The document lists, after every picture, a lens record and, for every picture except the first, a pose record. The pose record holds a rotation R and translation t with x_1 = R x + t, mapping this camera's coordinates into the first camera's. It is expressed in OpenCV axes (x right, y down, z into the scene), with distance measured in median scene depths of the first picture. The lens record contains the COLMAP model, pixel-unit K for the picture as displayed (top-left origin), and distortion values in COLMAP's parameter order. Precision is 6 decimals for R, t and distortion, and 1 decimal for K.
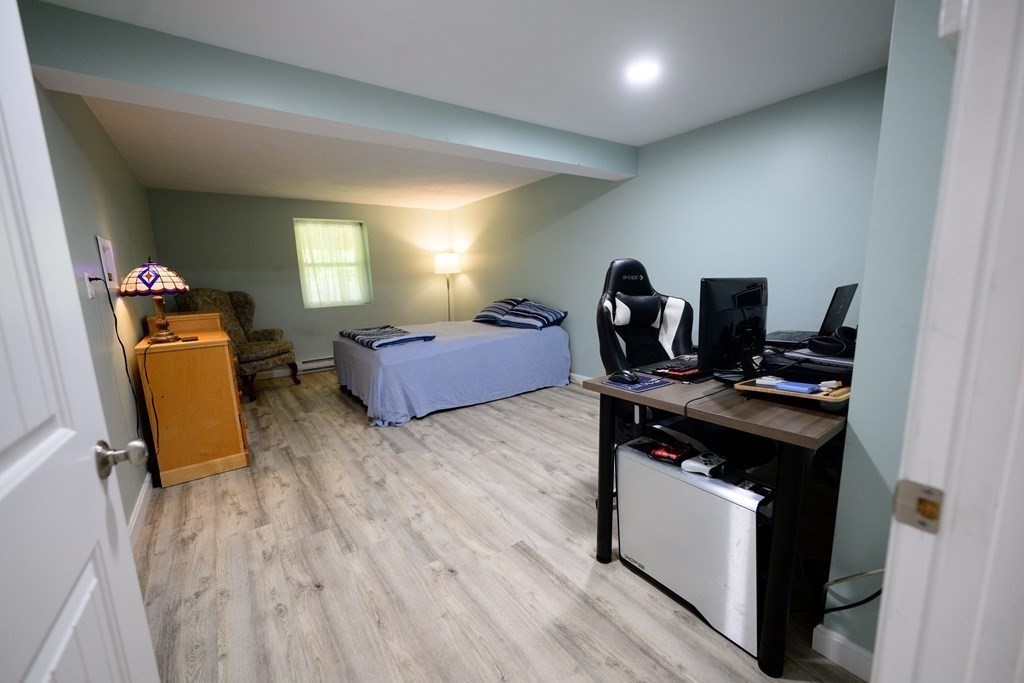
lens RADIAL K [[401.9, 0, 512.7], [0, 401.9, 342.5], [0, 0, 1]] dist [-0.000655, 0.000127]
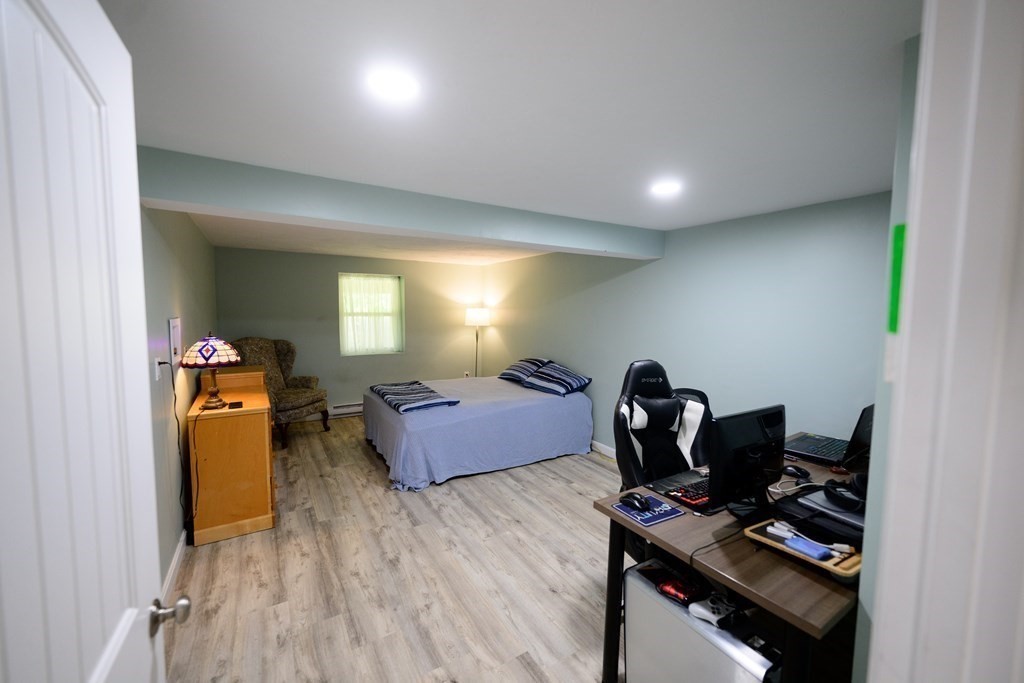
lens RADIAL K [[401.9, 0, 509.0], [0, 401.9, 342.4], [0, 0, 1]] dist [-0.000655, 0.000127]
pose [[0.995414, 0.050157, -0.081459, 0.017052], [-0.057508, 0.994229, -0.090558, -0.141671], [0.076447, 0.094827, 0.992554, -0.047113]]
